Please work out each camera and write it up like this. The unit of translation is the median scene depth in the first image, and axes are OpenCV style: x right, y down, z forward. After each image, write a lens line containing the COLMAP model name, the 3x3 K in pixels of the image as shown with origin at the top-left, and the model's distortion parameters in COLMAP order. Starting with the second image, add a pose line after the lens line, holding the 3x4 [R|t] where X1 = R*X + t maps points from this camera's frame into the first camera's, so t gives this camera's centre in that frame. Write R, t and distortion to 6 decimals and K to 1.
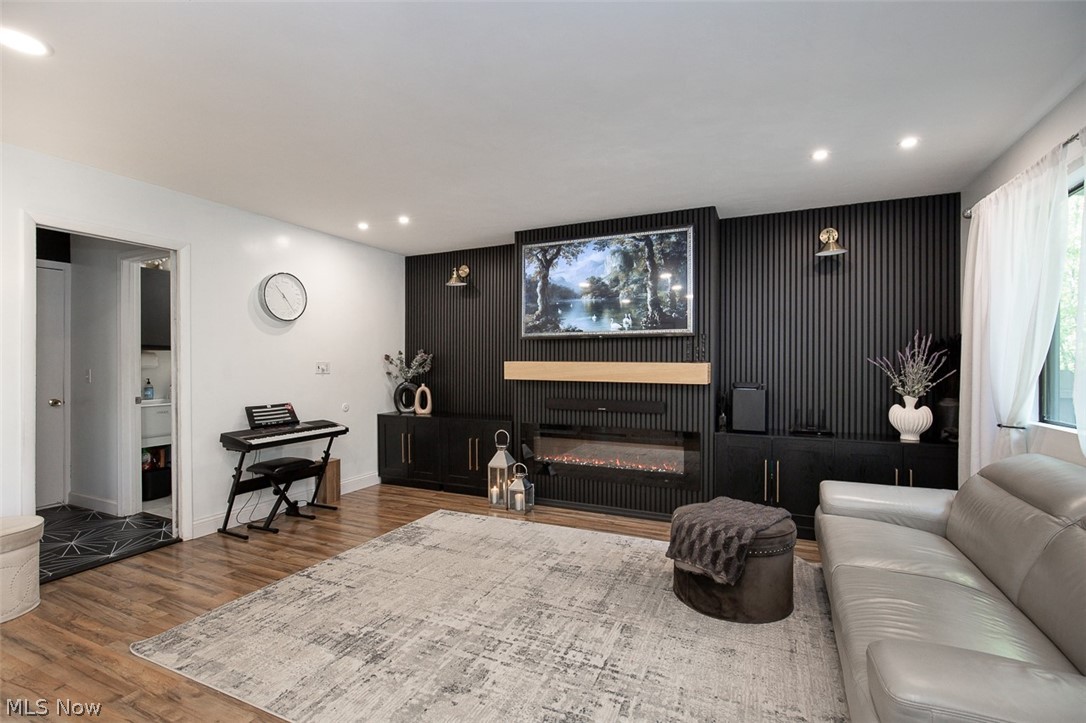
lens RADIAL K [[495.0, 0, 542.6], [0, 495.0, 363.0], [0, 0, 1]] dist [-0.008589, -0.000105]
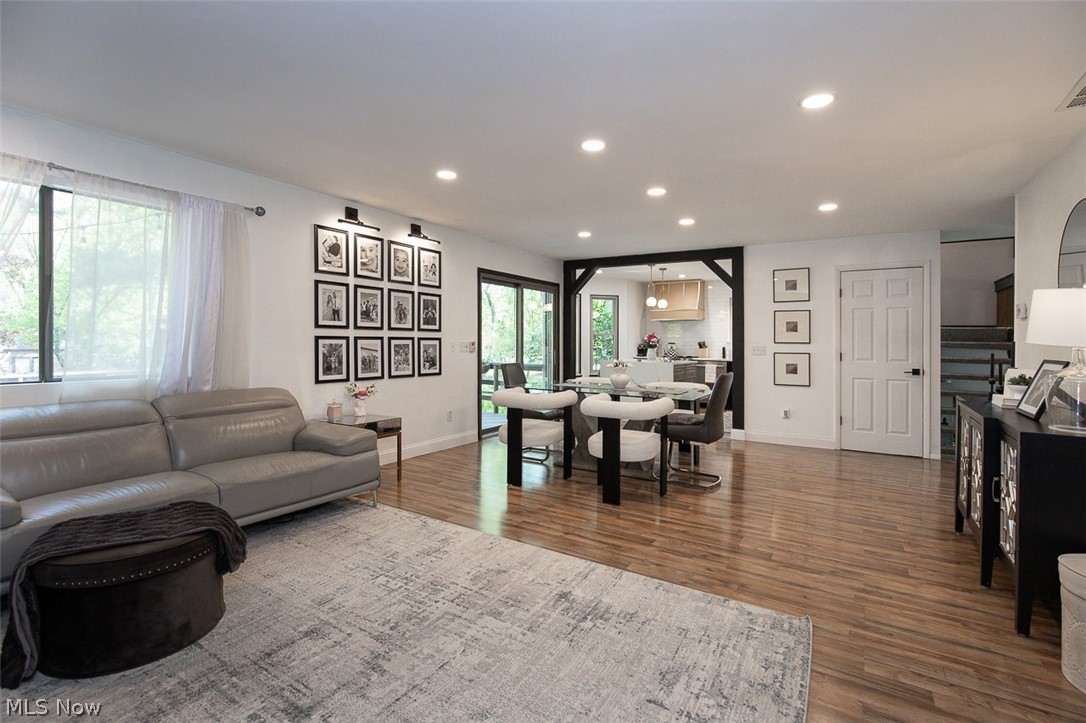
lens RADIAL K [[510.4, 0, 542.8], [0, 510.4, 338.7], [0, 0, 1]] dist [-0.012780, -0.000038]
pose [[-0.992573, -0.014001, 0.120841, -0.226513], [-0.015441, 0.999820, -0.010990, 0.009622], [-0.120665, -0.012774, -0.992611, 1.166148]]
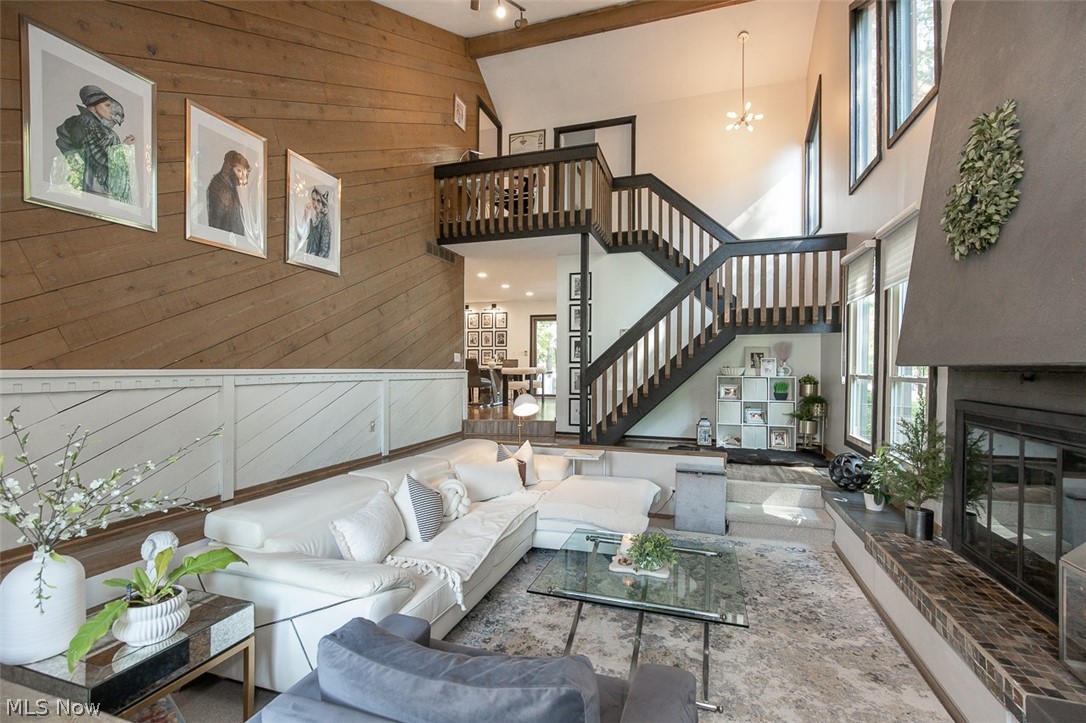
lens RADIAL K [[474.1, 0, 554.8], [0, 474.1, 373.1], [0, 0, 1]] dist [-0.007932, 0.000739]
pose [[-0.151697, -0.021941, 0.988184, -2.970725], [-0.015529, 0.999683, 0.019813, 0.094950], [-0.988305, -0.012340, -0.151989, -0.060008]]
